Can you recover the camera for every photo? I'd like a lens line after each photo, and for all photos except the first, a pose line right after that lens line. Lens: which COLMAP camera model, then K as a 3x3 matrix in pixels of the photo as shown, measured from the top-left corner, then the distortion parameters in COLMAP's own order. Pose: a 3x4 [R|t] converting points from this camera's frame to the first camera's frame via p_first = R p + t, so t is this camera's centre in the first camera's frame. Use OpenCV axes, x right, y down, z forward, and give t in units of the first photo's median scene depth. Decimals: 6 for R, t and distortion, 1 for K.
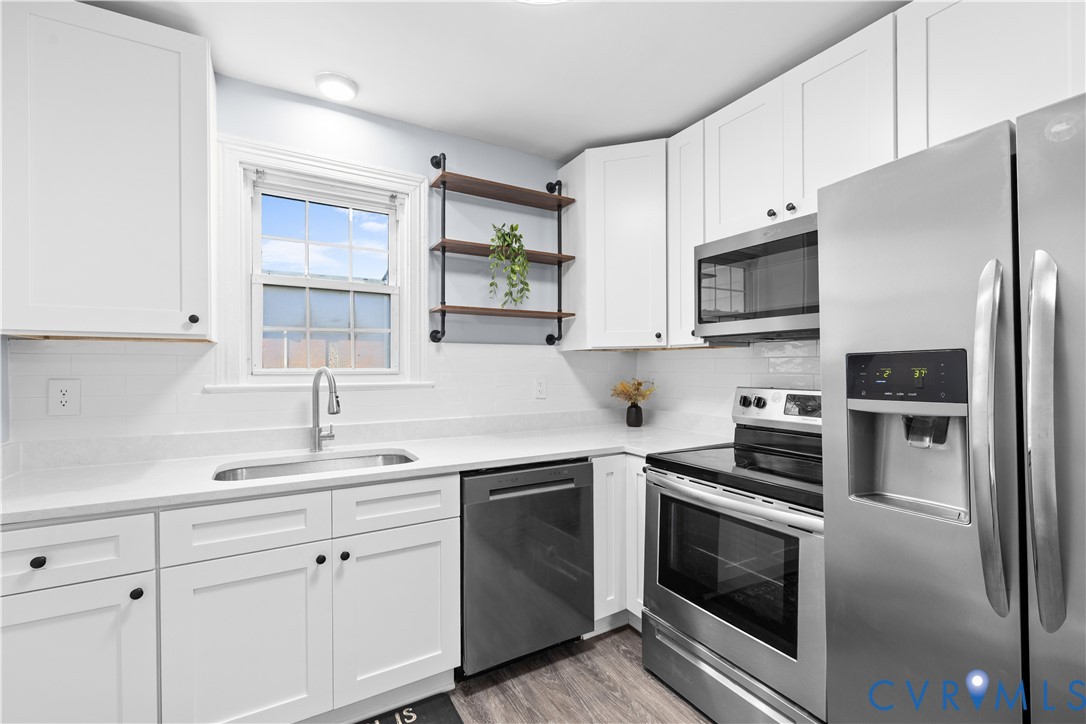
lens RADIAL K [[467.6, 0, 540.8], [0, 467.6, 368.8], [0, 0, 1]] dist [-0.000830, -0.000126]
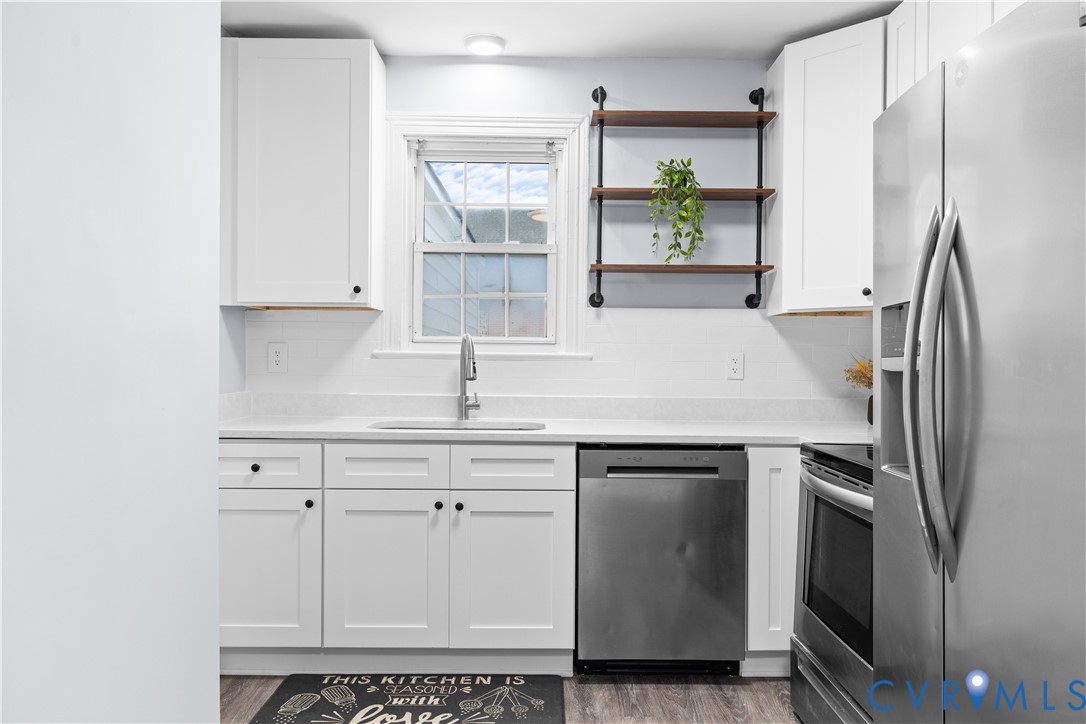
lens RADIAL K [[829.8, 0, 542.6], [0, 829.8, 364.1], [0, 0, 1]] dist [0.004264, 0.003275]
pose [[0.866564, 0.015690, -0.498820, 0.527718], [-0.013483, 0.999877, 0.008028, 0.042486], [0.498884, -0.000231, 0.866668, -0.423733]]
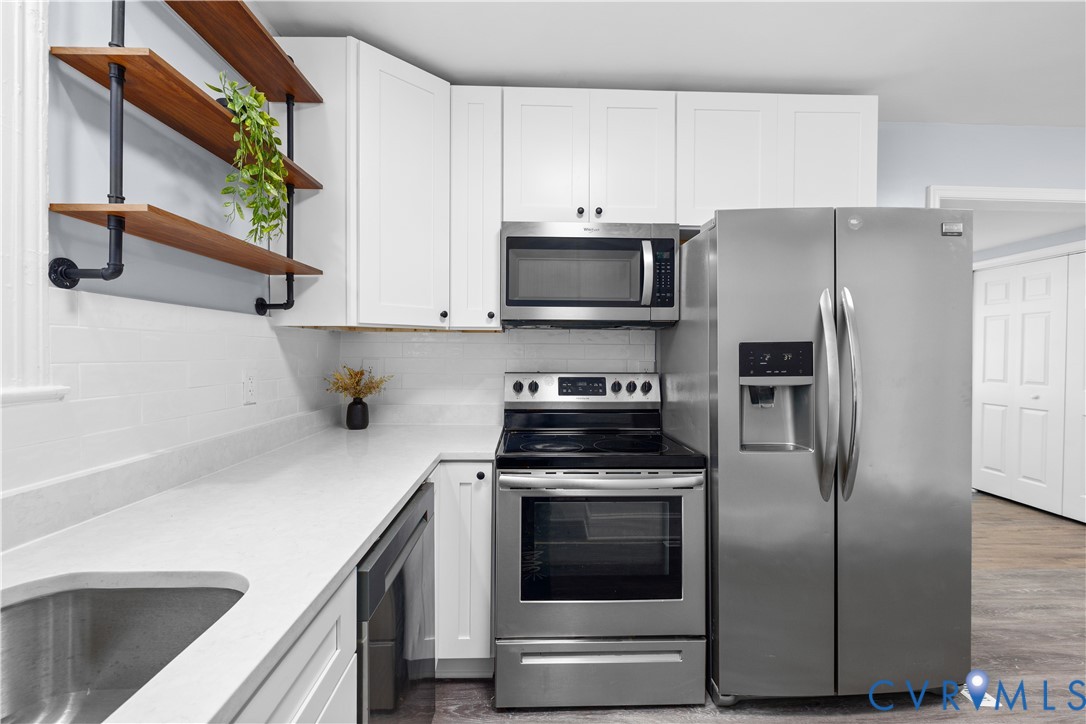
lens RADIAL K [[456.3, 0, 540.2], [0, 456.3, 356.4], [0, 0, 1]] dist [-0.001320, -0.000152]
pose [[0.476889, -0.002792, 0.878959, -0.443168], [-0.000890, 0.999993, 0.003660, 0.000922], [-0.878963, -0.002528, 0.476884, 0.525683]]
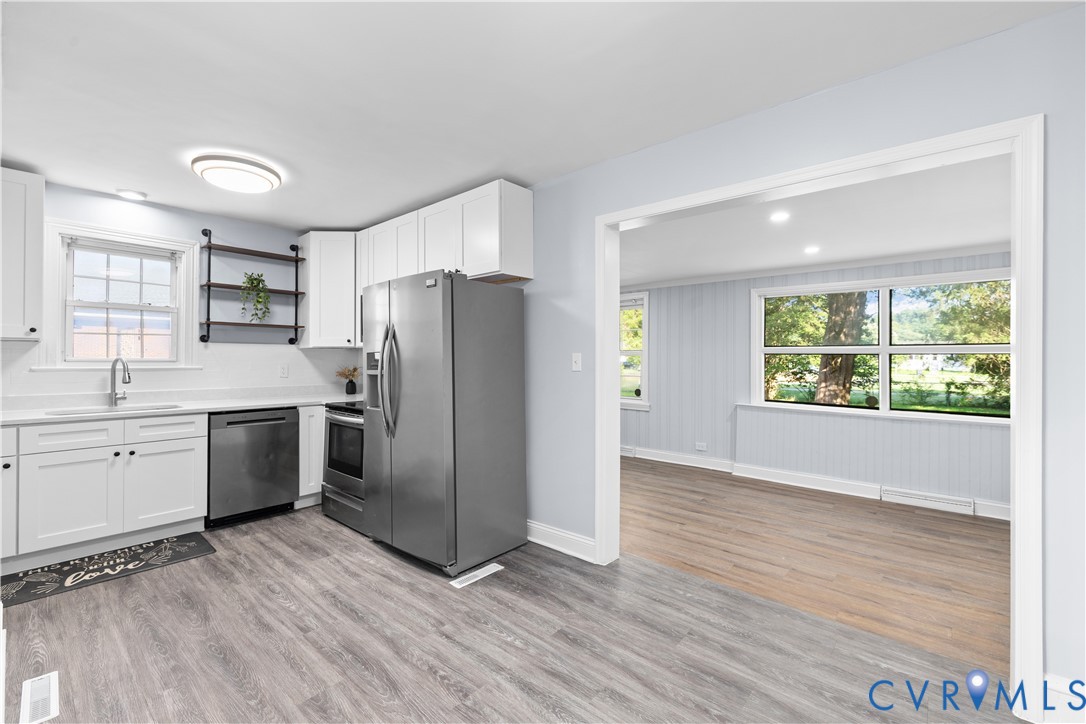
lens RADIAL K [[456.3, 0, 541.3], [0, 456.3, 356.9], [0, 0, 1]] dist [-0.001320, -0.000152]
pose [[0.949435, 0.007271, 0.313880, 0.464012], [-0.003513, 0.999915, -0.012534, 0.011704], [-0.313944, 0.010798, 0.949380, -1.037388]]
